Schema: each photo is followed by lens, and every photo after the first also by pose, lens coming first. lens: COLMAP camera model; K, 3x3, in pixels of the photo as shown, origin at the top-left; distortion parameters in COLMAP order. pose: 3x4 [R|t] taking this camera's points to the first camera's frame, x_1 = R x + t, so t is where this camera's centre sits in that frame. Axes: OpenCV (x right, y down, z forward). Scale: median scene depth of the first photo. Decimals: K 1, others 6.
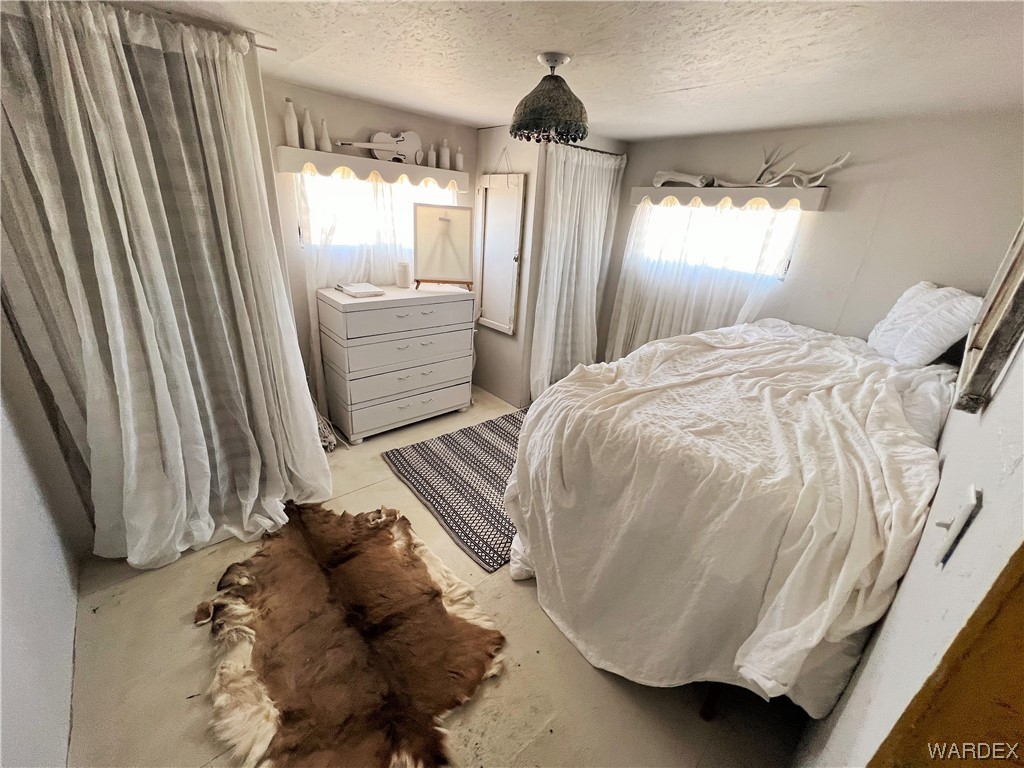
lens RADIAL K [[409.6, 0, 517.8], [0, 409.6, 384.3], [0, 0, 1]] dist [-0.003944, 0.002774]
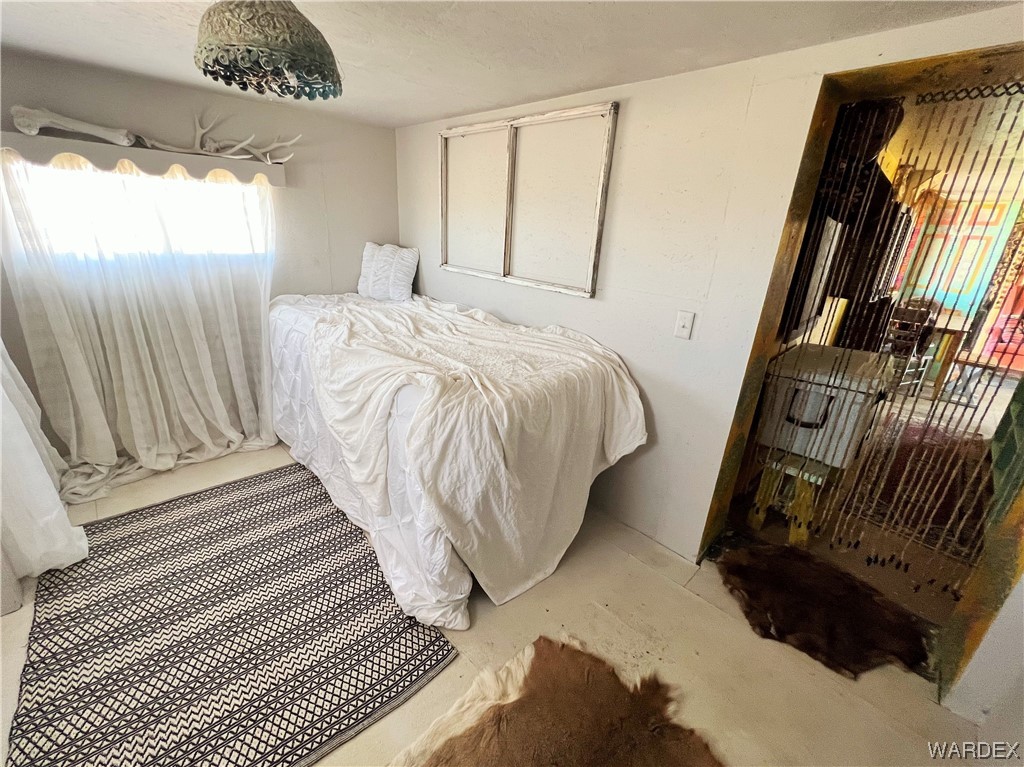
lens RADIAL K [[409.6, 0, 516.1], [0, 409.6, 378.7], [0, 0, 1]] dist [-0.003944, 0.002774]
pose [[0.000051, -0.415593, 0.909551, -0.419980], [0.336106, 0.856644, 0.391400, -0.210732], [-0.941824, 0.305686, 0.139727, 0.437369]]
